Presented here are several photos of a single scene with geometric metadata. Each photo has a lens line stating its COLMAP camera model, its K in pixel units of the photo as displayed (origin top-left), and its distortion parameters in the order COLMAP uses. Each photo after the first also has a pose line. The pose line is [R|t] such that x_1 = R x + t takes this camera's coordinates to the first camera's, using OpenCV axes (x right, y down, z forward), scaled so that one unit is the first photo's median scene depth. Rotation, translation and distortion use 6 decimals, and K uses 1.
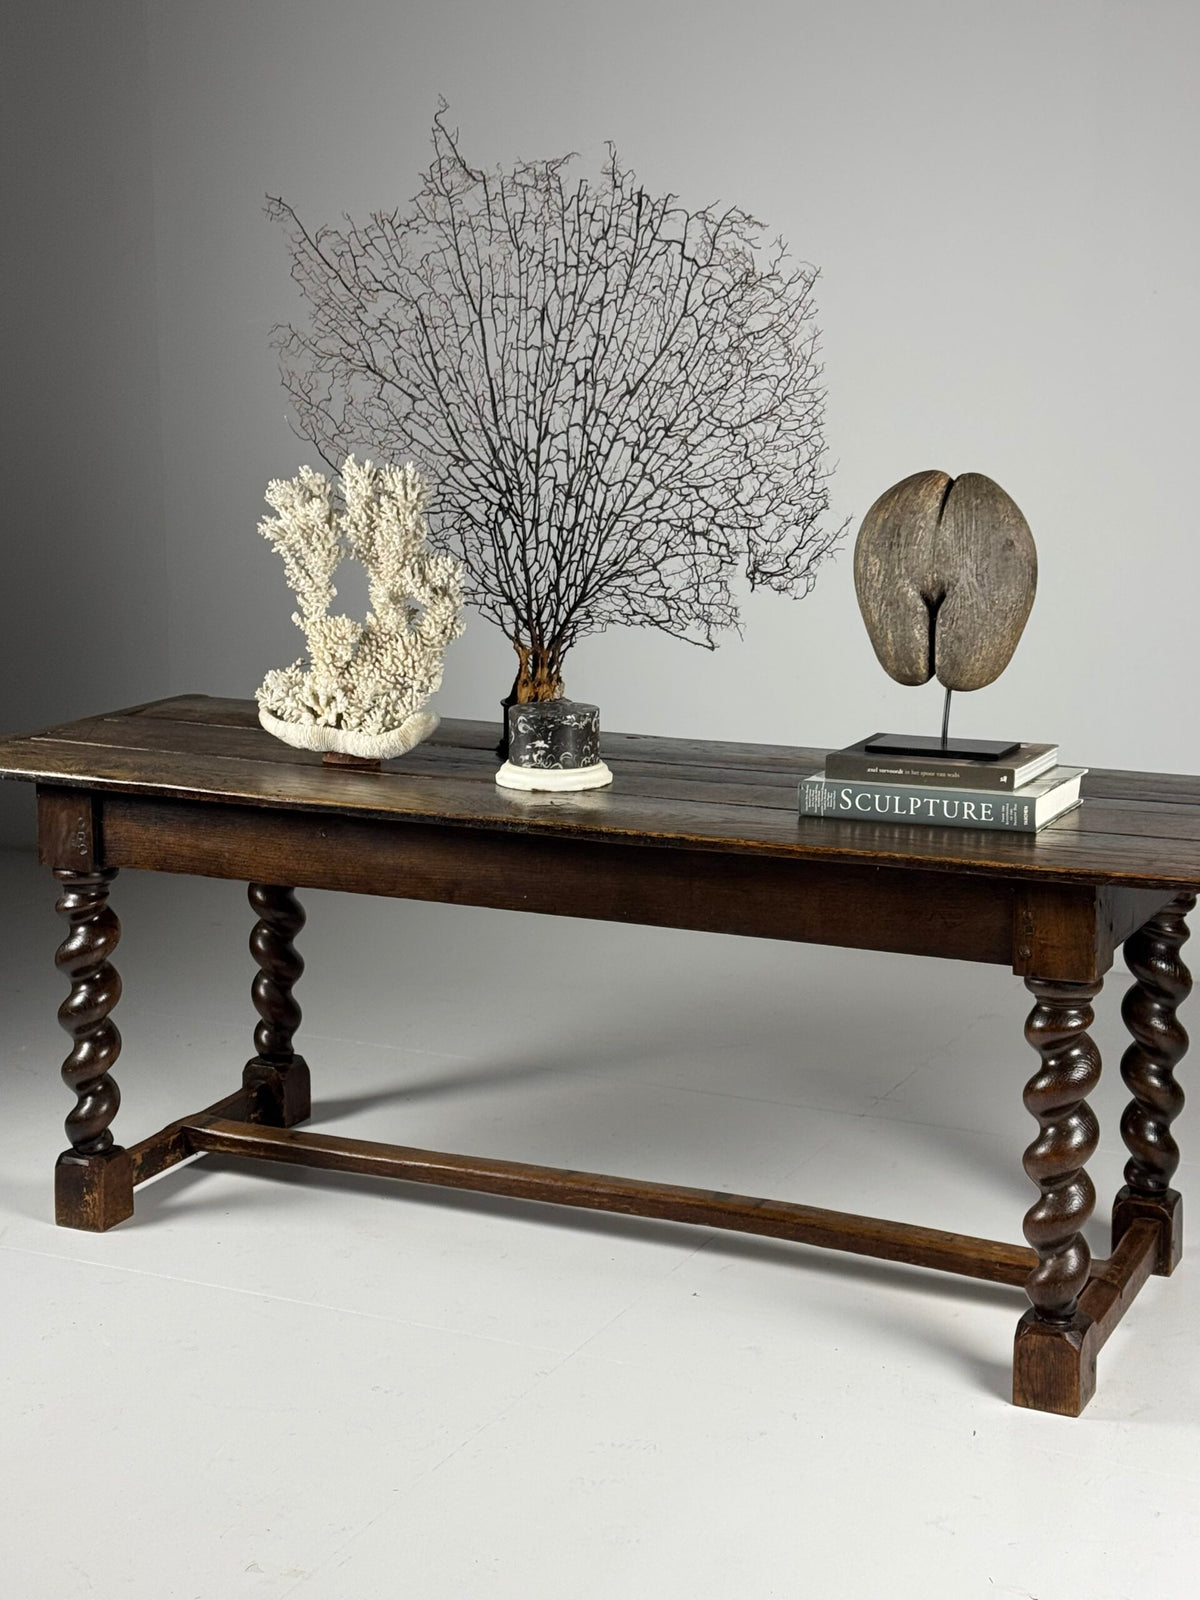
lens RADIAL K [[2310.0, 0, 600.0], [0, 2310.0, 800.0], [0, 0, 1]] dist [0.140531, -0.139133]
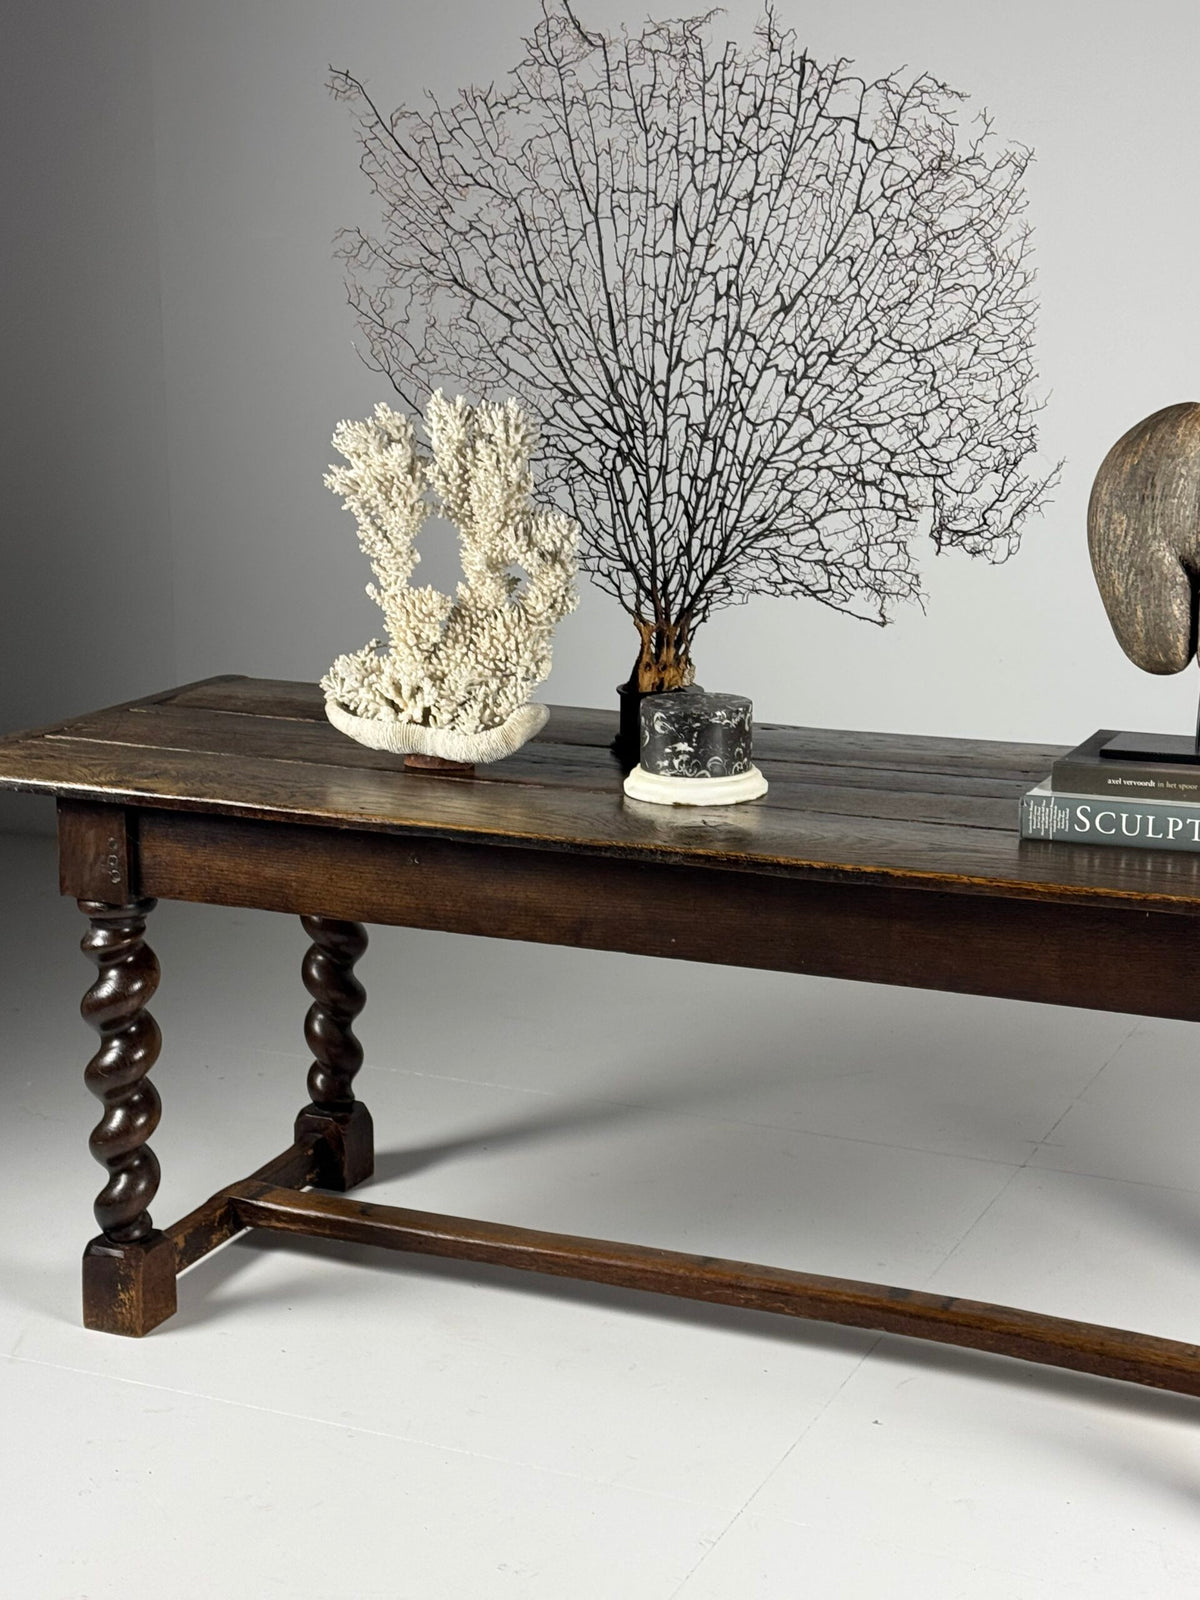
lens RADIAL K [[2345.3, 0, 594.5], [0, 2345.3, 790.8], [0, 0, 1]] dist [0.137627, -0.059460]
pose [[0.999913, -0.007842, 0.010598, -0.062910], [0.007591, 0.999695, 0.023515, -0.027226], [-0.010779, -0.023433, 0.999667, 0.171694]]
